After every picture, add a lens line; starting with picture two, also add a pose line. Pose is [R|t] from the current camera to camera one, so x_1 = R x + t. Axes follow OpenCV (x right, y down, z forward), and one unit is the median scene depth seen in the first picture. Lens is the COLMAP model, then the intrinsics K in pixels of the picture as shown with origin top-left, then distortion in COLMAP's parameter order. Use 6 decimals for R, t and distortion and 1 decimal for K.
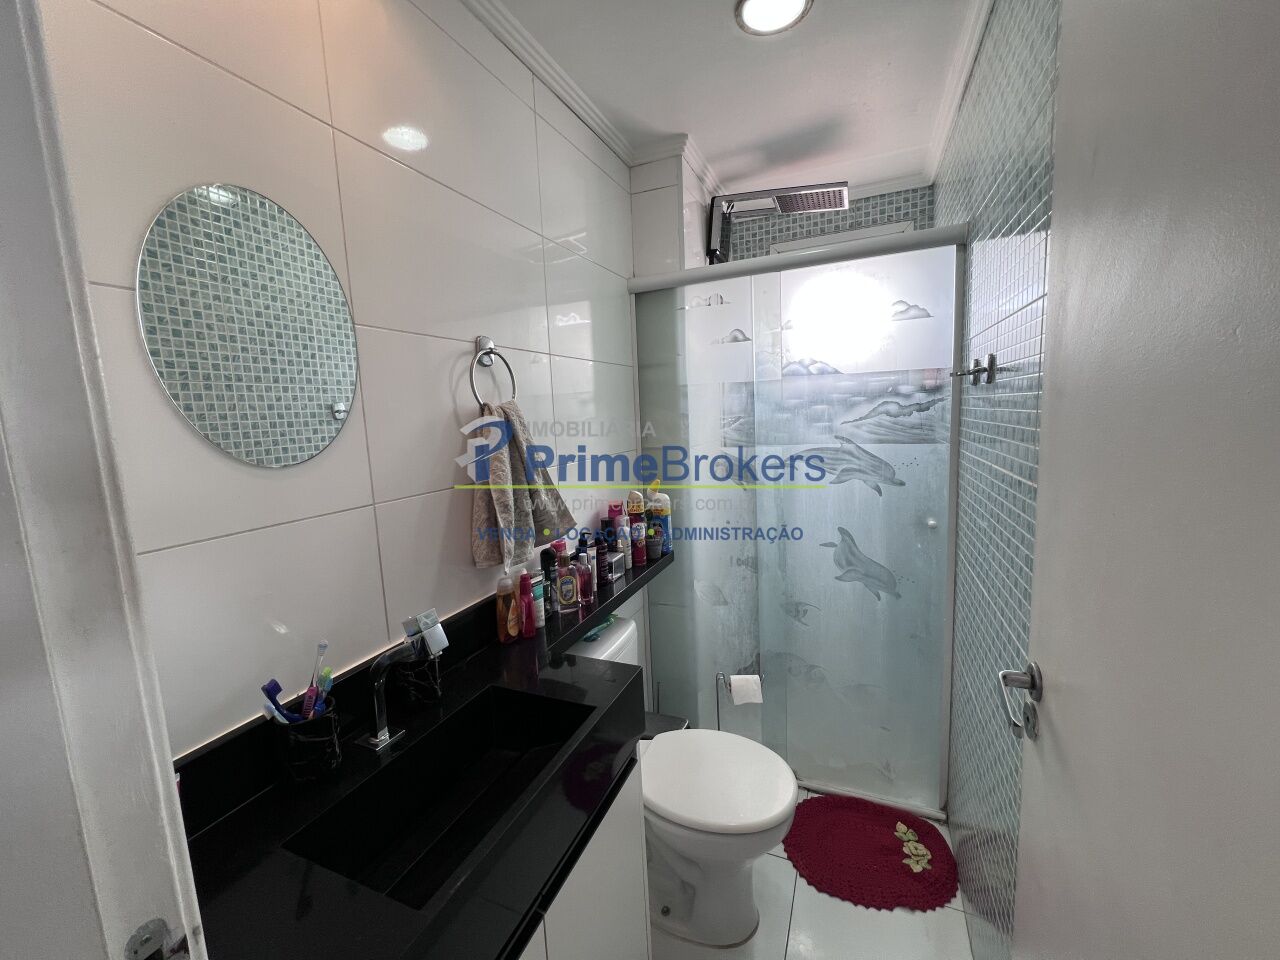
lens RADIAL K [[511.3, 0, 634.1], [0, 511.3, 478.0], [0, 0, 1]] dist [-0.001445, 0.000289]
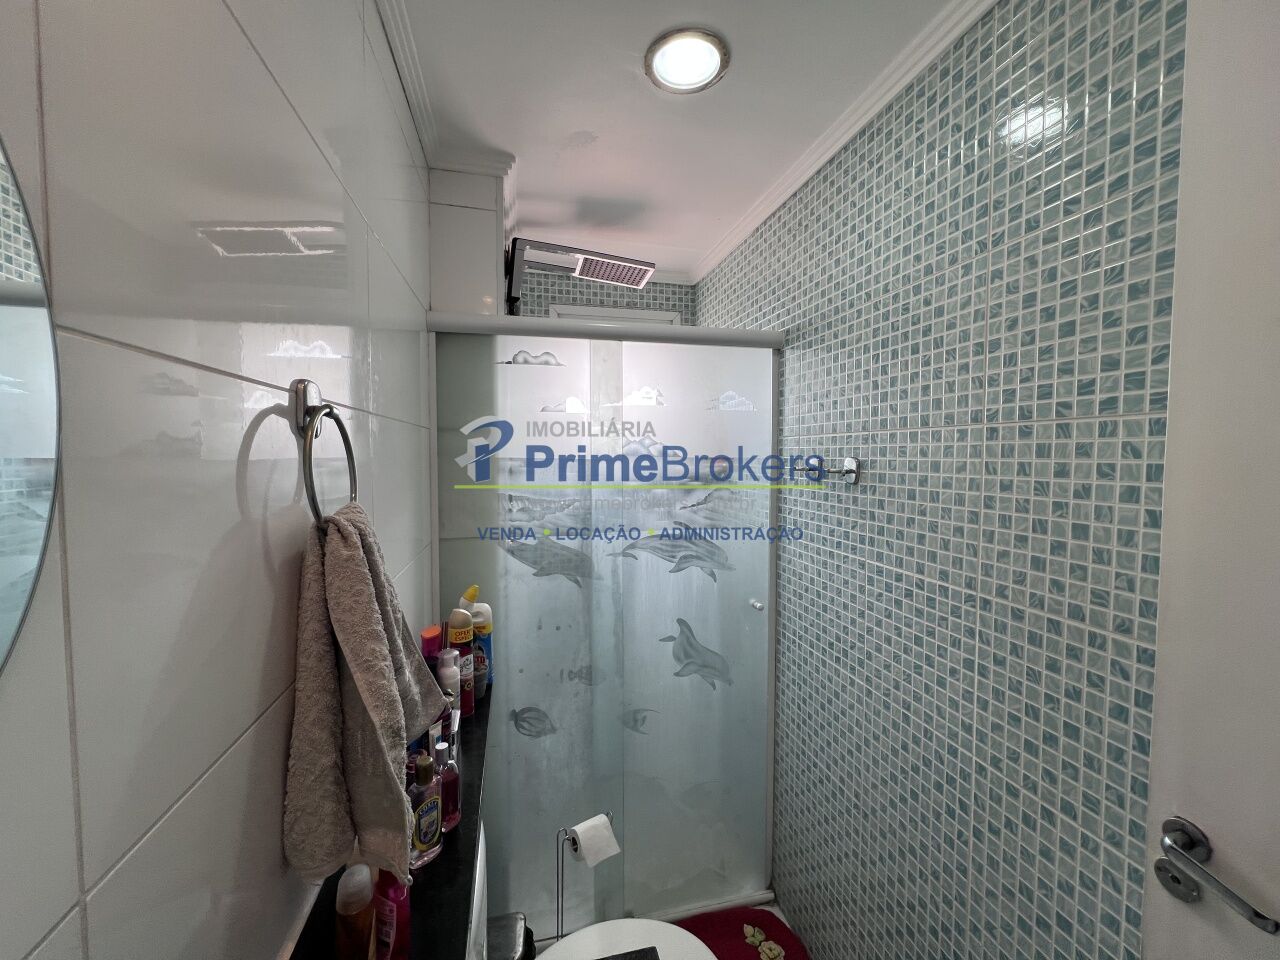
lens RADIAL K [[511.3, 0, 634.1], [0, 511.3, 478.0], [0, 0, 1]] dist [-0.001445, 0.000289]
pose [[0.799209, 0.018247, 0.600777, -0.221194], [0.037851, 0.996027, -0.080605, -0.084286], [-0.599861, 0.087160, 0.795343, 0.272241]]
